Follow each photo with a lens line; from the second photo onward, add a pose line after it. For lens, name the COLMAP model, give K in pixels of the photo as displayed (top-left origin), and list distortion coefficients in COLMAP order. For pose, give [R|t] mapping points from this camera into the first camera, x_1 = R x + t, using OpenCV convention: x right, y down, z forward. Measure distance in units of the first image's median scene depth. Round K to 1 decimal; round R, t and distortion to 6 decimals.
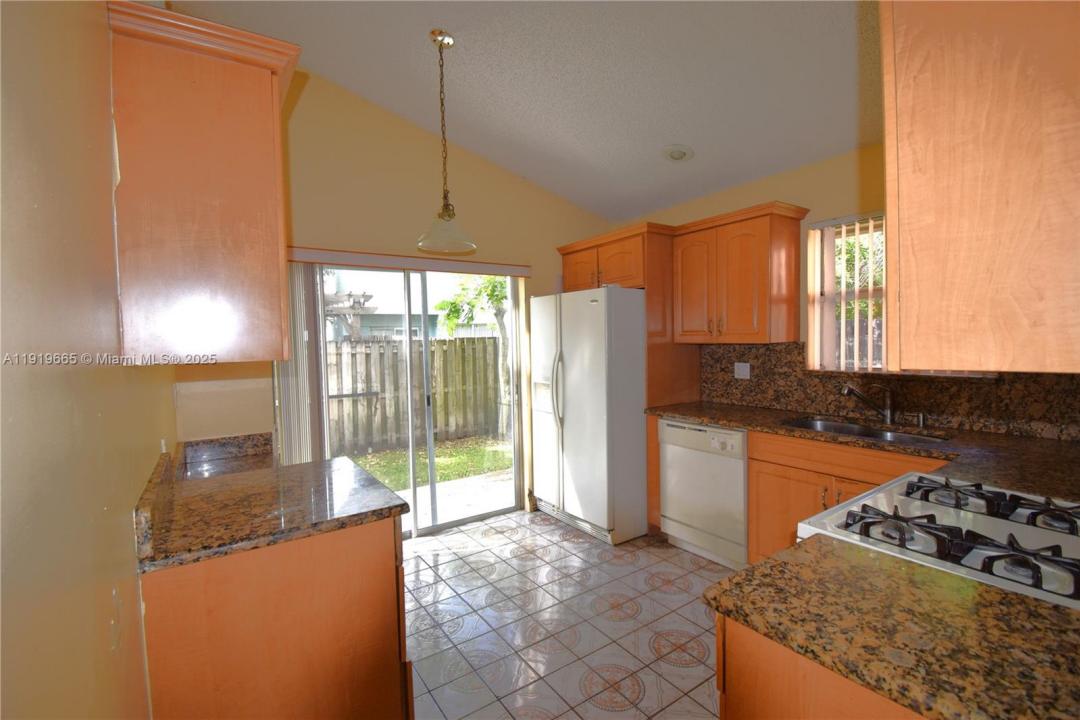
lens RADIAL K [[483.9, 0, 536.3], [0, 483.9, 353.5], [0, 0, 1]] dist [0.029555, -0.028986]
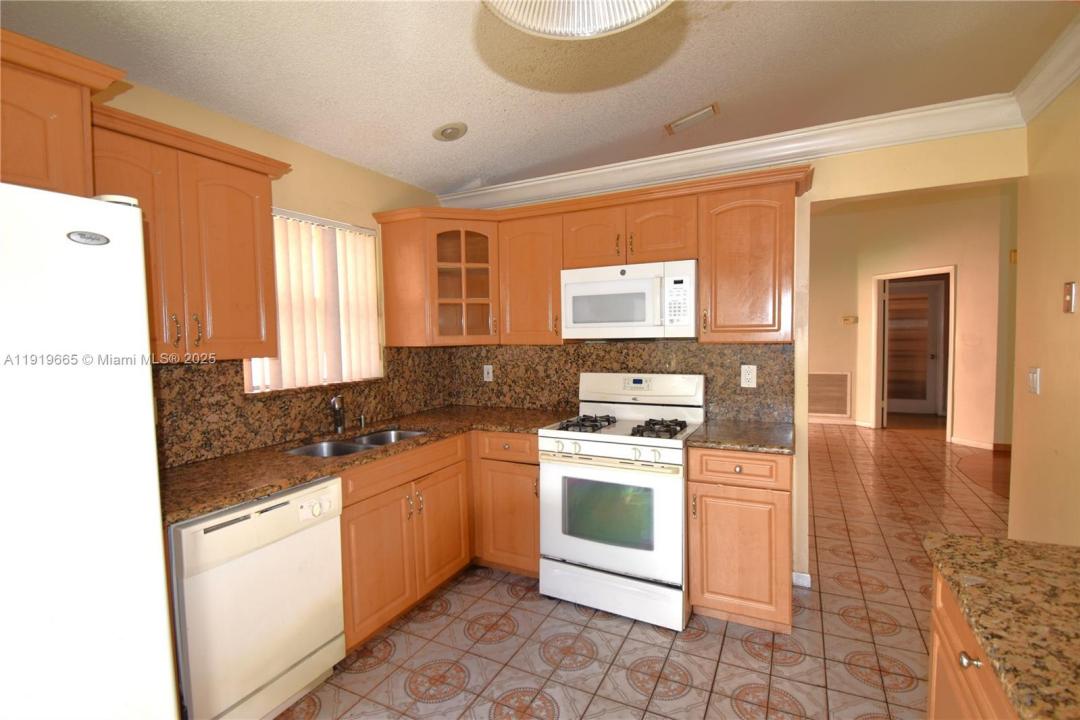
lens RADIAL K [[483.9, 0, 536.3], [0, 483.9, 353.5], [0, 0, 1]] dist [0.029555, -0.028986]
pose [[-0.423990, 0.006450, 0.905644, -0.315123], [0.075425, 0.996752, 0.028212, -0.015178], [-0.902520, 0.080270, -0.423100, 0.918515]]
